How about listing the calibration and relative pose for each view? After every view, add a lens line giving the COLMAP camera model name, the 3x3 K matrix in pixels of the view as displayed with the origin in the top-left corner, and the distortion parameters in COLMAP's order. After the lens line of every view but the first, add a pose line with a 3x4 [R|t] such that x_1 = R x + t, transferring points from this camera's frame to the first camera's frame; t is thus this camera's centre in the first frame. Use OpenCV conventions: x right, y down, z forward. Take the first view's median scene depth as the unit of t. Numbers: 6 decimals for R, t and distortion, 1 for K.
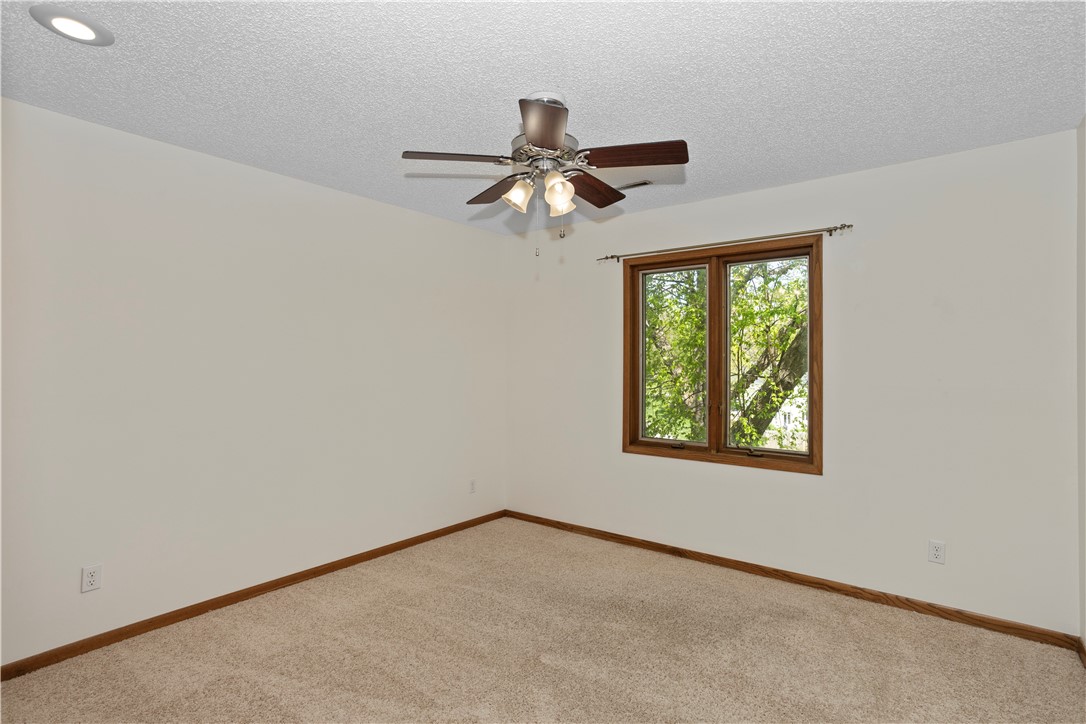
lens RADIAL K [[529.7, 0, 544.8], [0, 529.7, 363.7], [0, 0, 1]] dist [0.002179, 0.000475]
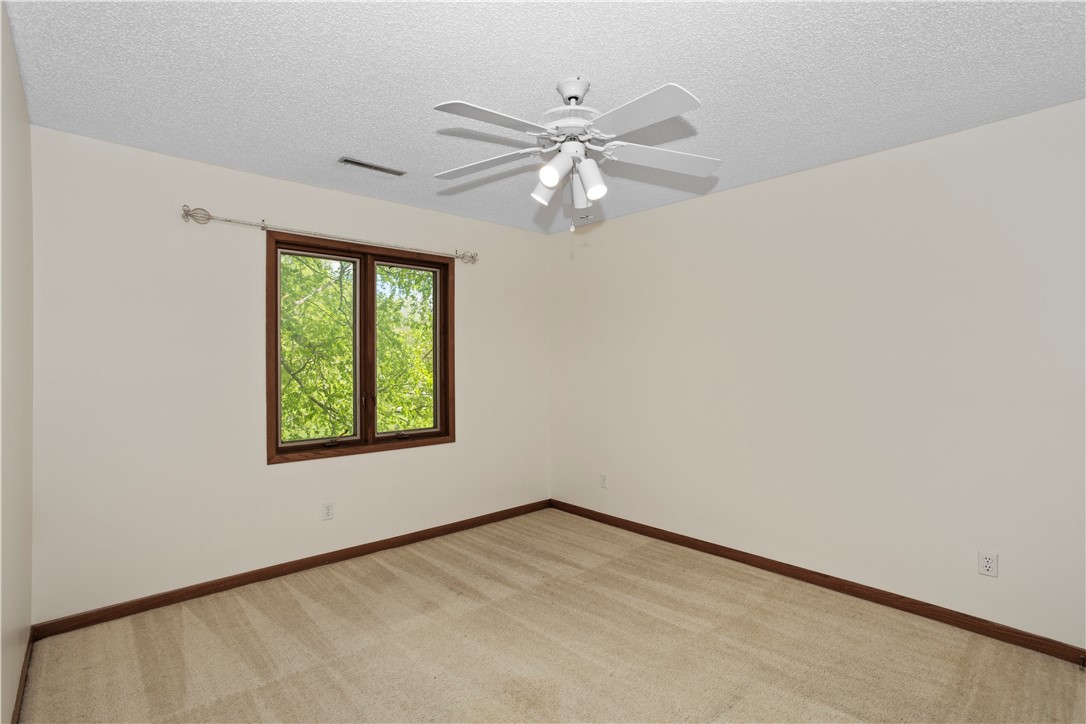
lens RADIAL K [[529.7, 0, 543.8], [0, 529.7, 359.9], [0, 0, 1]] dist [0.002179, 0.000475]
pose [[0.212905, -0.008382, 0.977037, -0.609068], [-0.001049, 0.999961, 0.008808, -0.004097], [-0.977072, -0.002900, 0.212887, 0.436518]]
